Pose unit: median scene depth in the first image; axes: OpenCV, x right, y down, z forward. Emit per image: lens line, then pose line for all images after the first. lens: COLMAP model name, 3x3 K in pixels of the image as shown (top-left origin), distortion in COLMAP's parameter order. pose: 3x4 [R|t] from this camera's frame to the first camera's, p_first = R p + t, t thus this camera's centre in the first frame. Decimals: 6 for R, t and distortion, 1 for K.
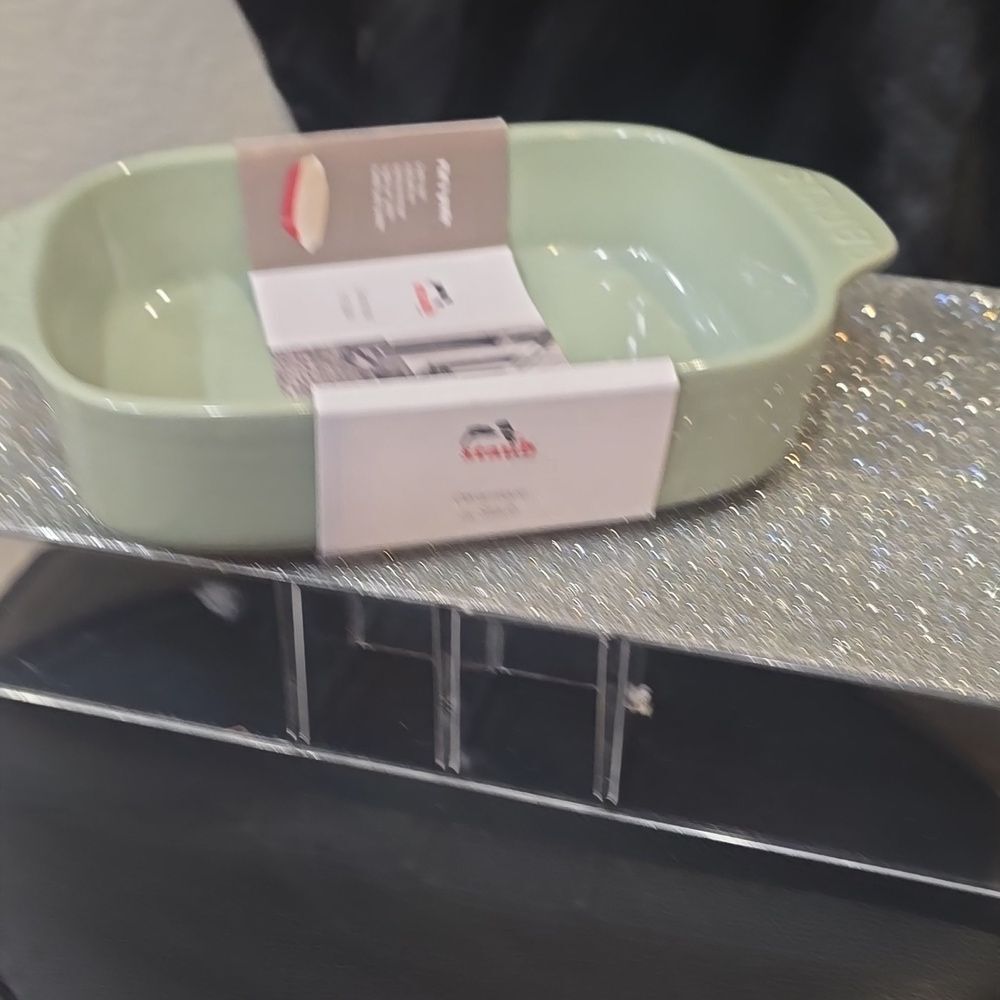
lens RADIAL K [[1462.1, 0, 457.2], [0, 1462.1, 501.9], [0, 0, 1]] dist [-0.006353, -0.051450]
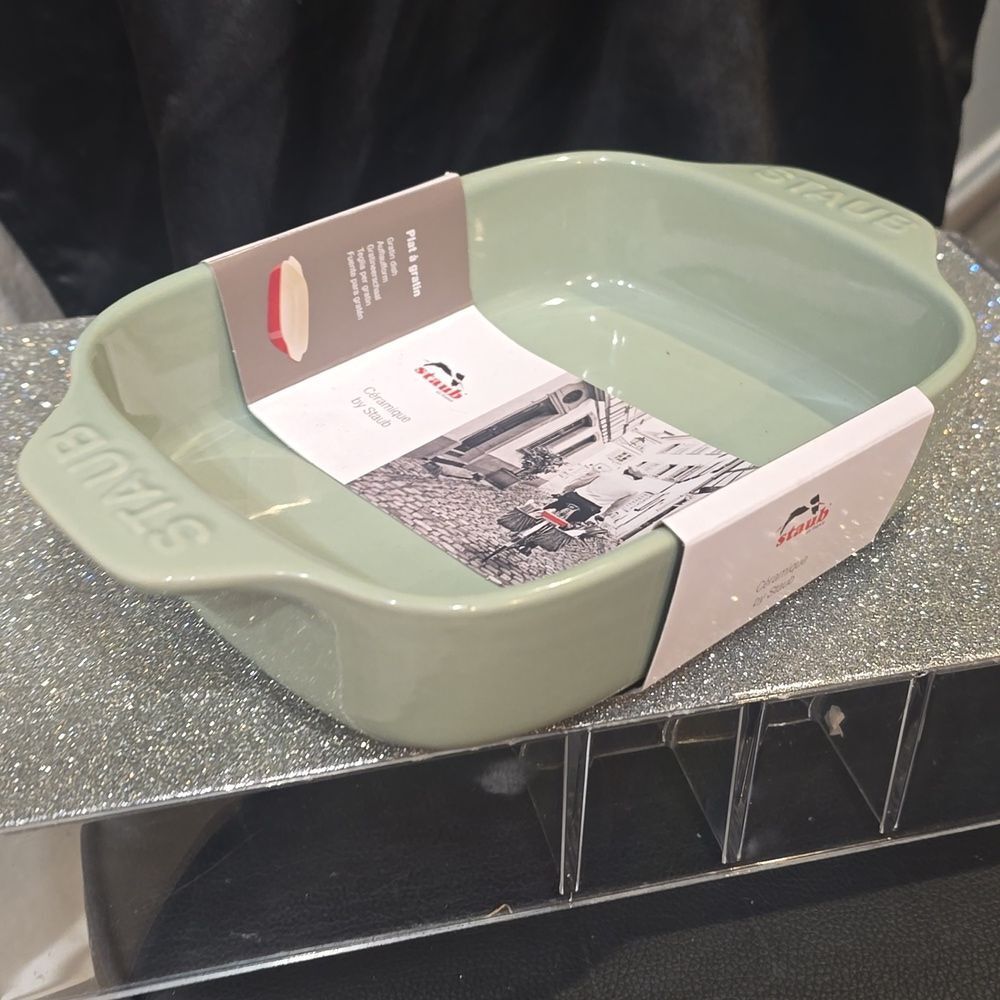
lens RADIAL K [[1418.8, 0, 500.0], [0, 1418.8, 500.0], [0, 0, 1]] dist [0.132397, -0.029890]
pose [[0.873777, -0.278086, 0.398975, -0.365740], [0.270452, 0.959682, 0.076594, -0.126316], [-0.404189, 0.040978, 0.913757, 0.172502]]
